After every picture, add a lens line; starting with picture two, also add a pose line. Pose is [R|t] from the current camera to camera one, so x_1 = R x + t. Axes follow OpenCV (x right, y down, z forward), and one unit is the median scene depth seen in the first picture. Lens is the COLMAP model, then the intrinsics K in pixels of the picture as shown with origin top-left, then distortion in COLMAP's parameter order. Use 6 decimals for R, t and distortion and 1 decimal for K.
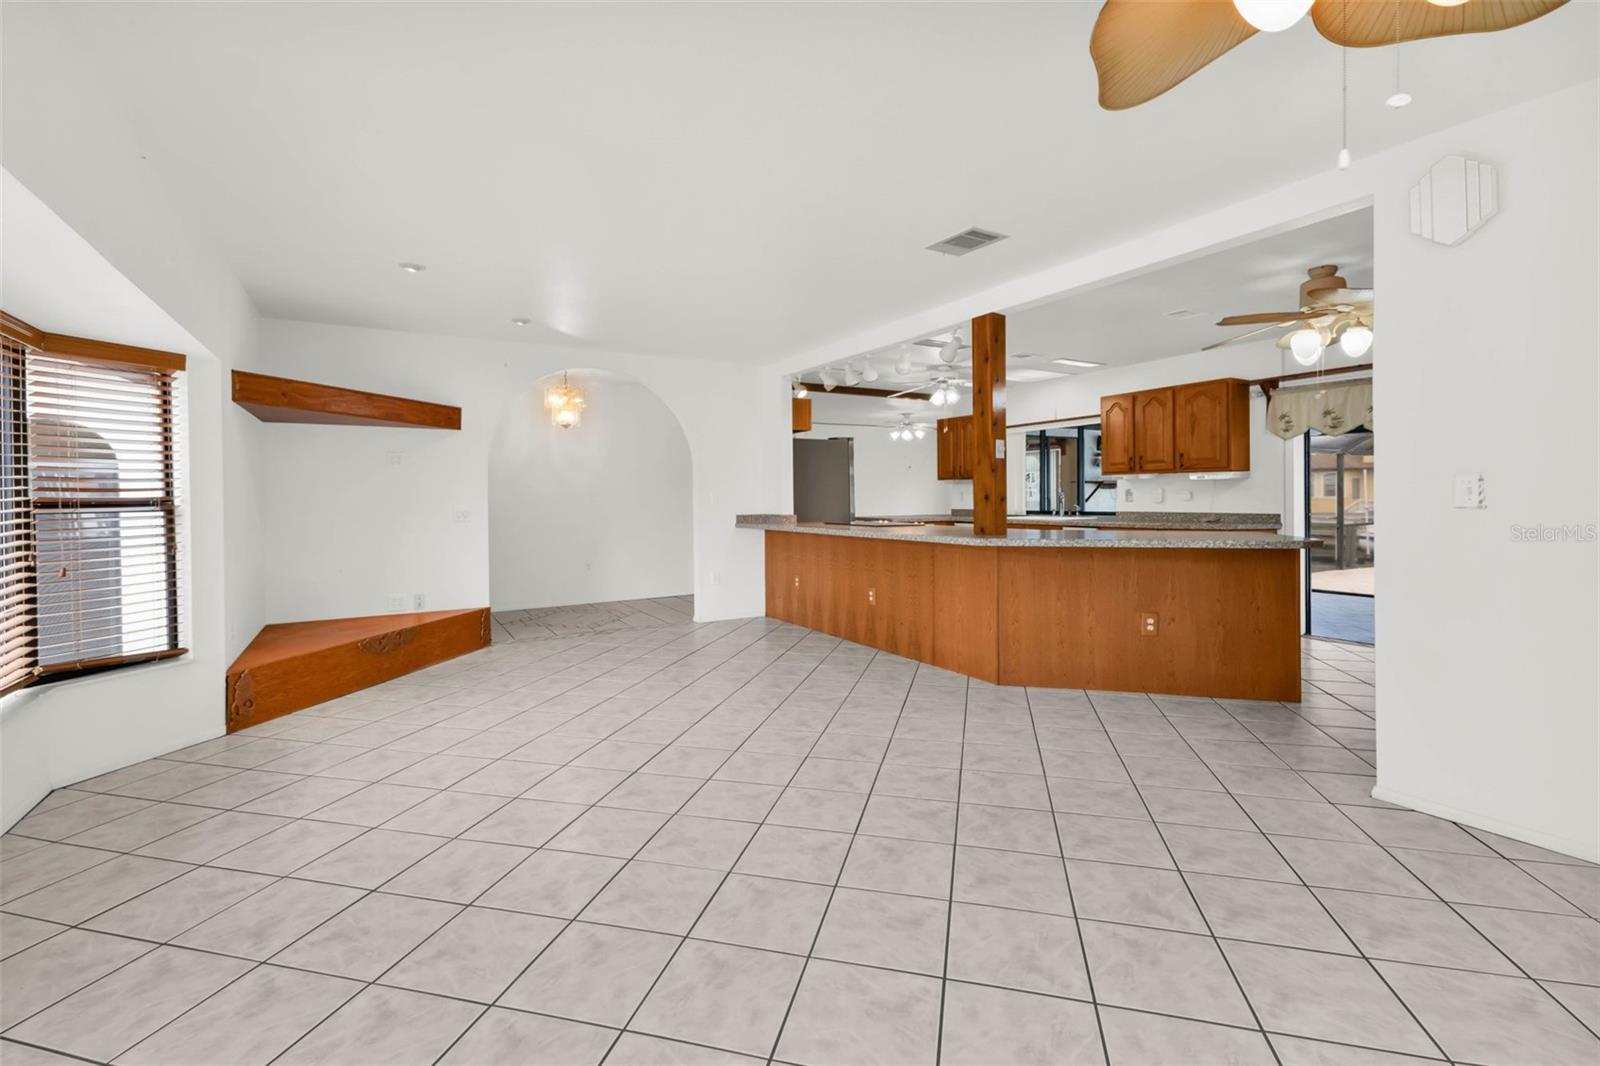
lens RADIAL K [[719.0, 0, 799.1], [0, 719.0, 494.6], [0, 0, 1]] dist [0.000611, -0.000043]
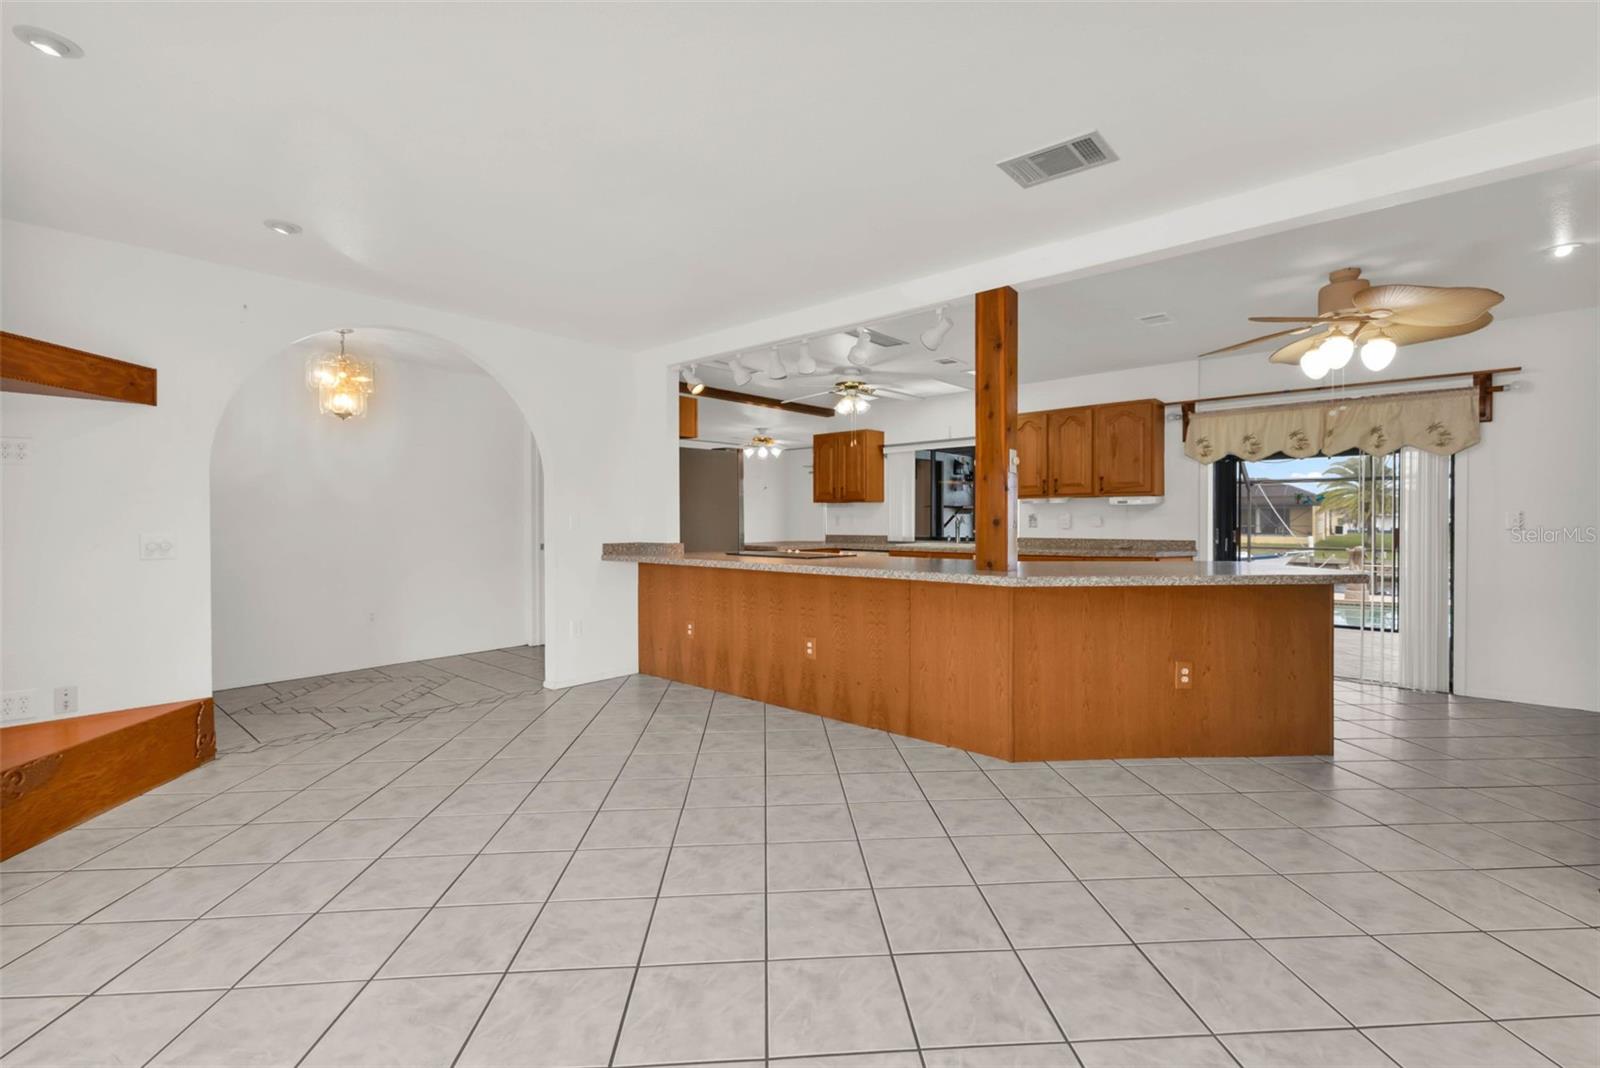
lens RADIAL K [[697.1, 0, 799.4], [0, 697.1, 521.9], [0, 0, 1]] dist [0.007640, -0.000045]
pose [[0.949475, 0.004576, 0.313809, -0.131900], [-0.005960, 0.999976, 0.003452, 0.001317], [-0.313785, -0.005148, 0.949480, 0.251874]]
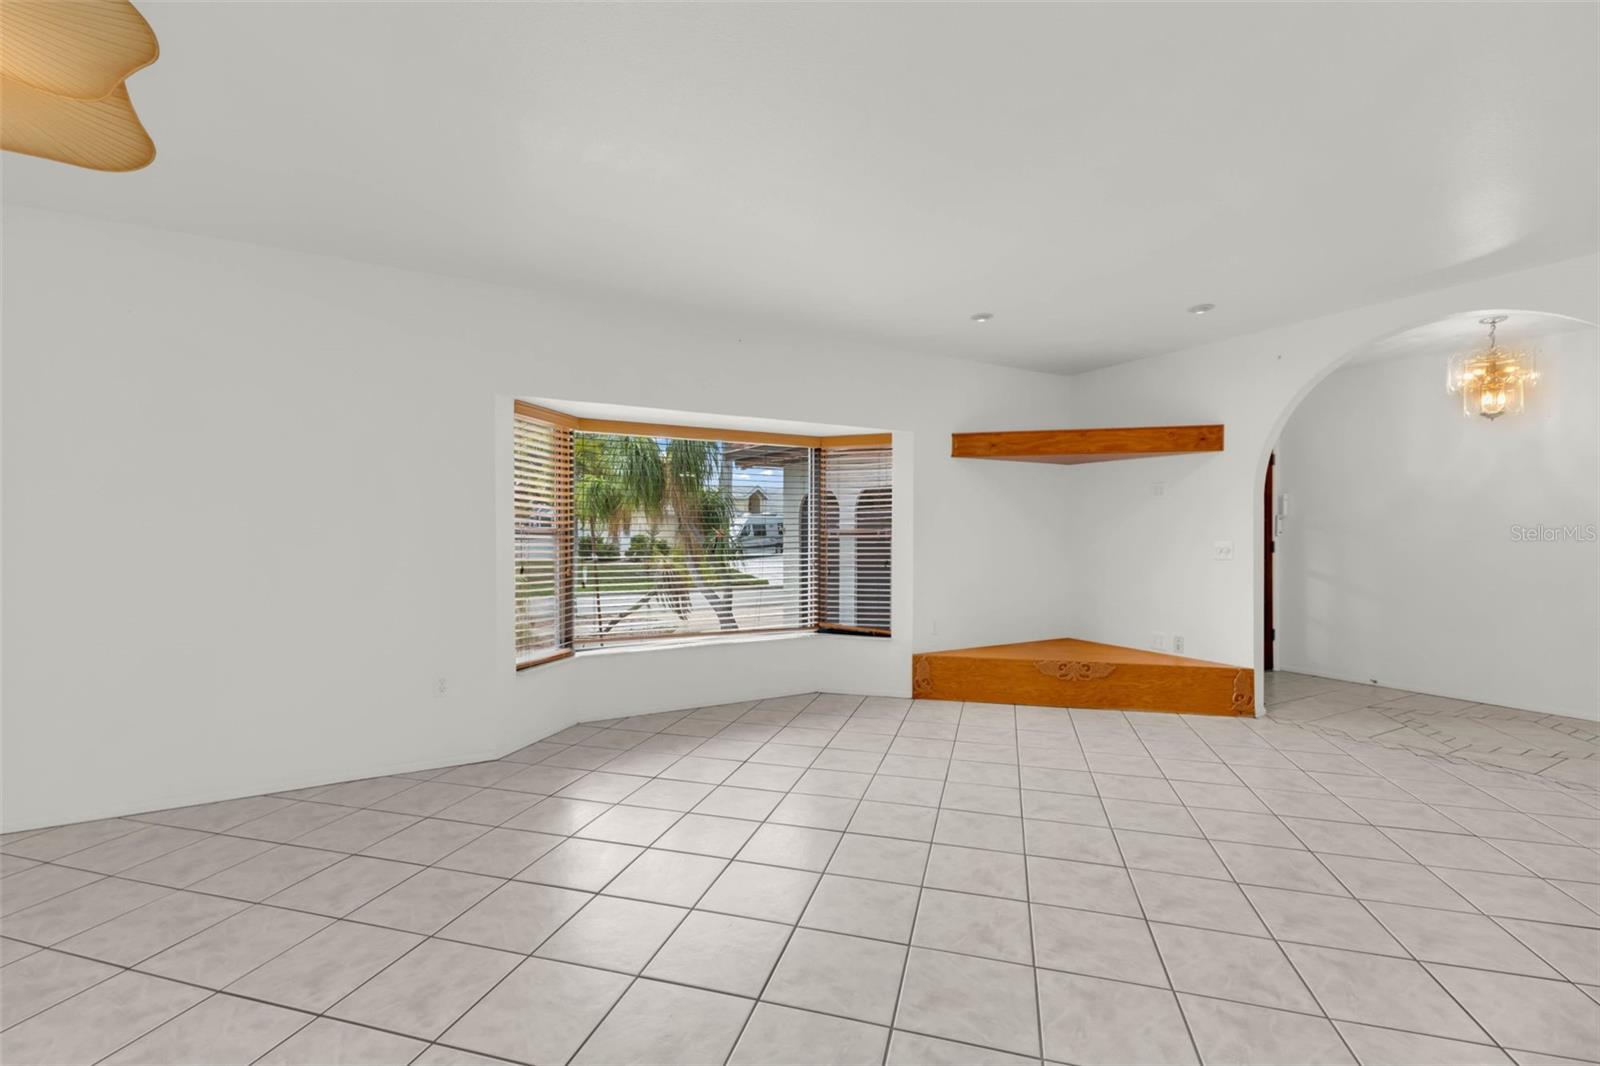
lens RADIAL K [[688.4, 0, 800.0], [0, 688.4, 533.0], [0, 0, 1]] dist [0.001614, 0.000099]
pose [[-0.030794, 0.018085, -0.999362, 0.322556], [-0.005471, 0.999818, 0.018262, -0.005369], [0.999511, 0.006030, -0.030690, 0.486868]]
